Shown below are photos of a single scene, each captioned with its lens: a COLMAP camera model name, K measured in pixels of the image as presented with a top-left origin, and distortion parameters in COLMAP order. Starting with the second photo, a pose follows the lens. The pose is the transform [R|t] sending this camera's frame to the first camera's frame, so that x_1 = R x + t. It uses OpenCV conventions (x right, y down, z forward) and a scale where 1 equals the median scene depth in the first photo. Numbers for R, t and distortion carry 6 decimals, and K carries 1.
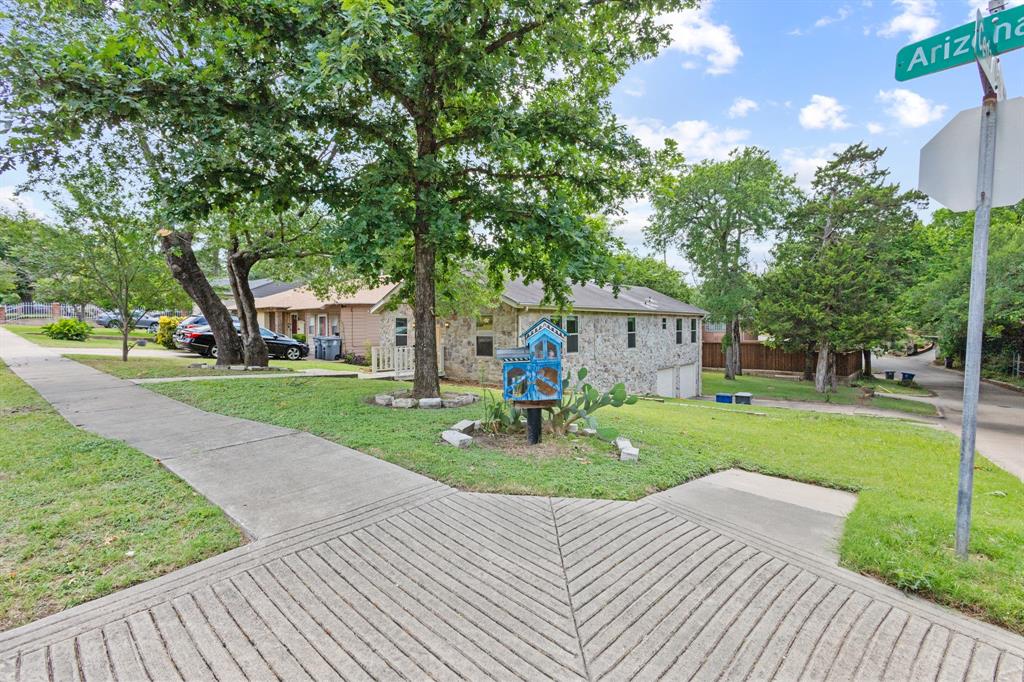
lens RADIAL K [[493.5, 0, 513.0], [0, 493.5, 338.3], [0, 0, 1]] dist [0.000754, 0.000153]
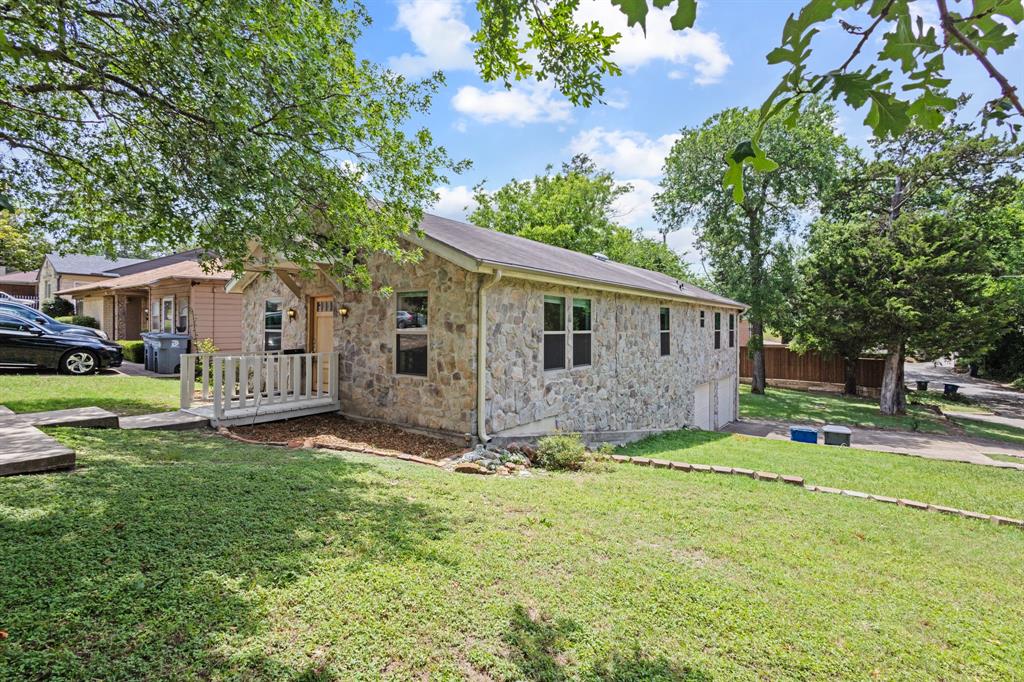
lens RADIAL K [[493.5, 0, 517.0], [0, 493.5, 333.5], [0, 0, 1]] dist [0.000754, 0.000153]
pose [[0.998124, 0.009053, 0.060549, 0.012895], [-0.008371, 0.999899, -0.011518, 0.000081], [-0.060647, 0.010990, 0.998099, 0.384924]]
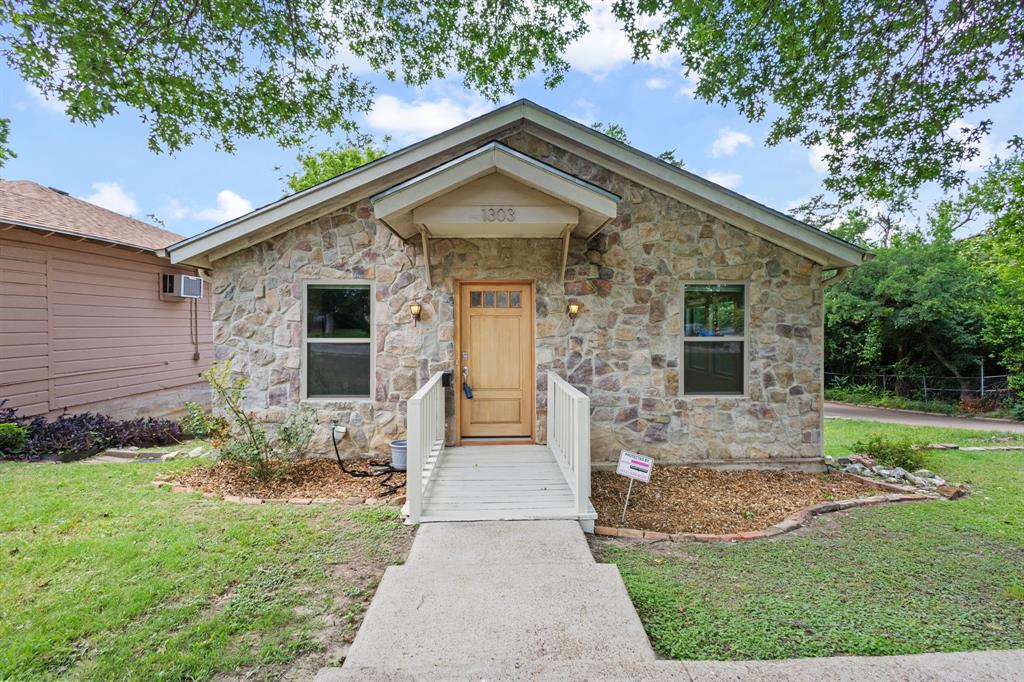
lens RADIAL K [[493.5, 0, 511.7], [0, 493.5, 343.3], [0, 0, 1]] dist [0.000754, 0.000153]
pose [[0.730242, -0.023885, 0.682771, -0.319063], [0.014245, 0.999704, 0.019736, -0.008861], [-0.683040, -0.004686, 0.730366, 0.633155]]
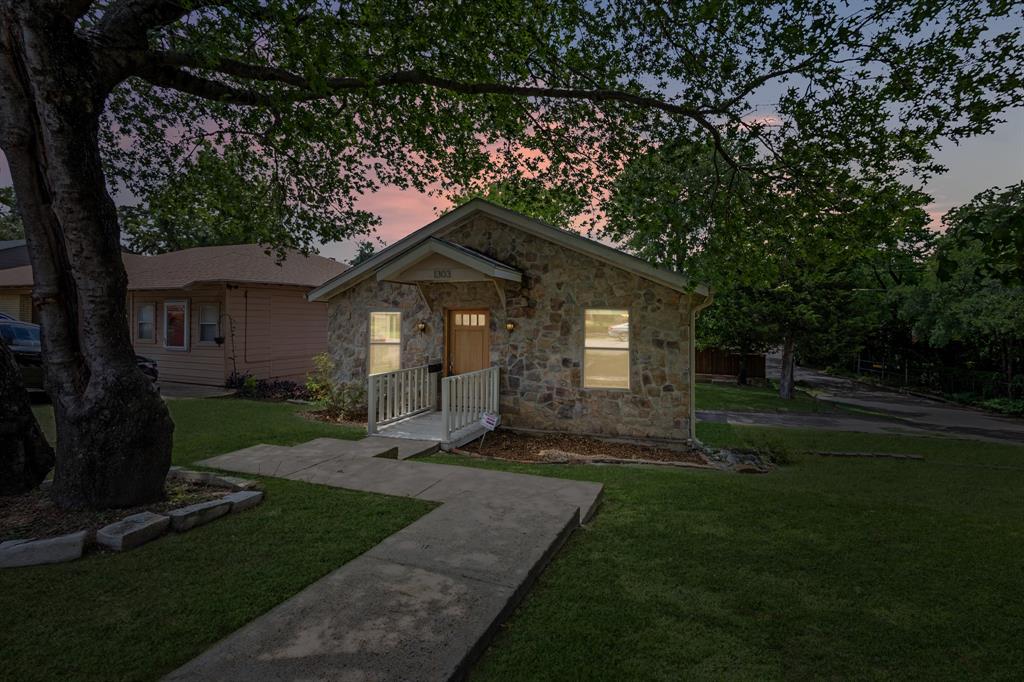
lens RADIAL K [[493.5, 0, 519.1], [0, 493.5, 329.9], [0, 0, 1]] dist [0.000754, 0.000153]
pose [[0.936347, 0.005774, 0.351029, -0.247902], [-0.001685, 0.999927, -0.011951, -0.014045], [-0.351073, 0.010599, 0.936288, 0.413499]]
